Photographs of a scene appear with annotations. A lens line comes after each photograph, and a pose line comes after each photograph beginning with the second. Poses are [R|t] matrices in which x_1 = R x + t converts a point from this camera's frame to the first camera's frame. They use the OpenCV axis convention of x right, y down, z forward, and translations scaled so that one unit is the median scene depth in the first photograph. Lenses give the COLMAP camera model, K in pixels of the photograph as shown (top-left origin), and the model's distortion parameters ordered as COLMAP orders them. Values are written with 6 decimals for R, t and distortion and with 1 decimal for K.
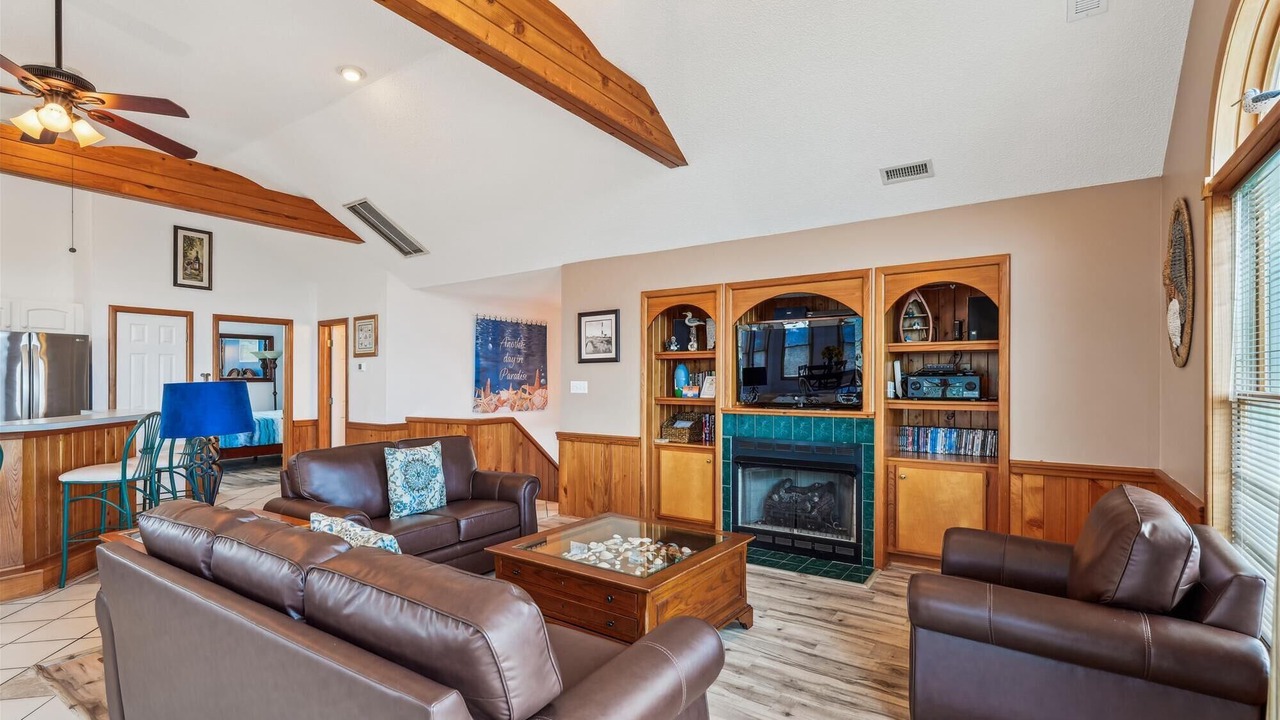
lens RADIAL K [[604.8, 0, 642.3], [0, 604.8, 374.6], [0, 0, 1]] dist [0.000094, -0.000042]
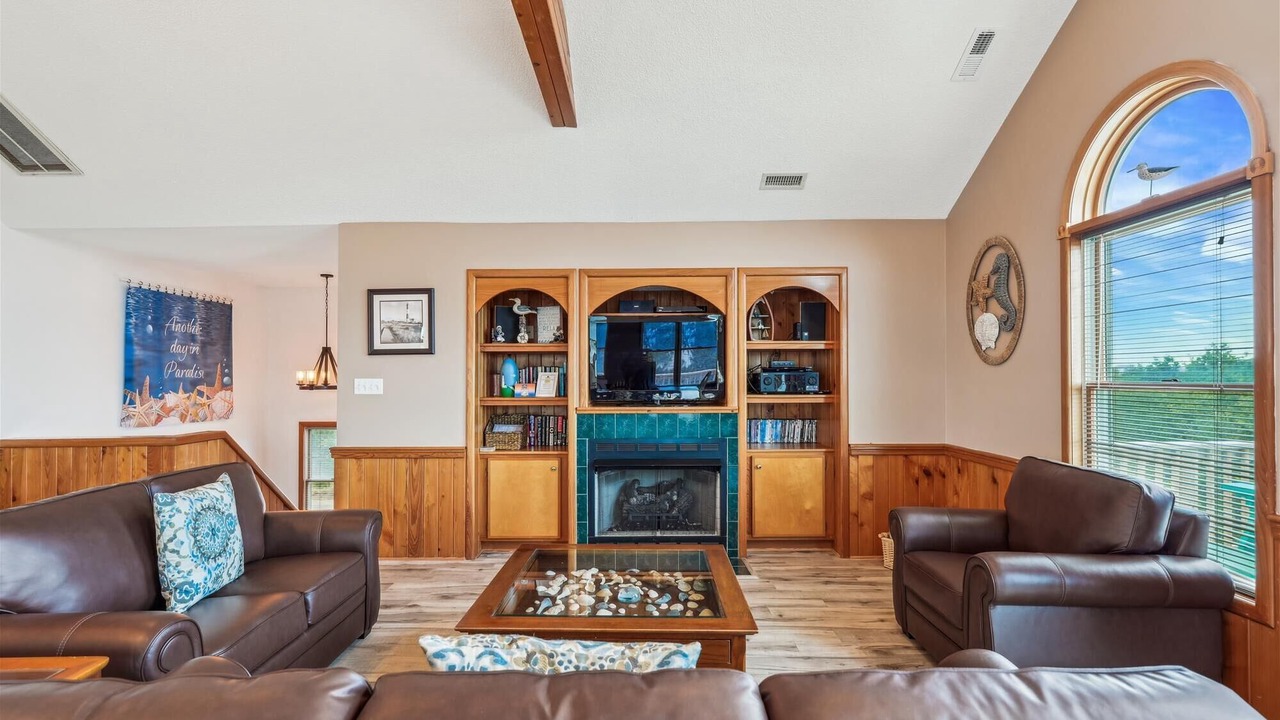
lens RADIAL K [[602.0, 0, 655.2], [0, 602.0, 369.5], [0, 0, 1]] dist [0.001560, 0.000279]
pose [[0.825188, 0.005179, 0.564834, -0.267368], [-0.001406, 0.999974, -0.007114, 0.004829], [-0.564856, 0.005076, 0.825174, 0.193321]]
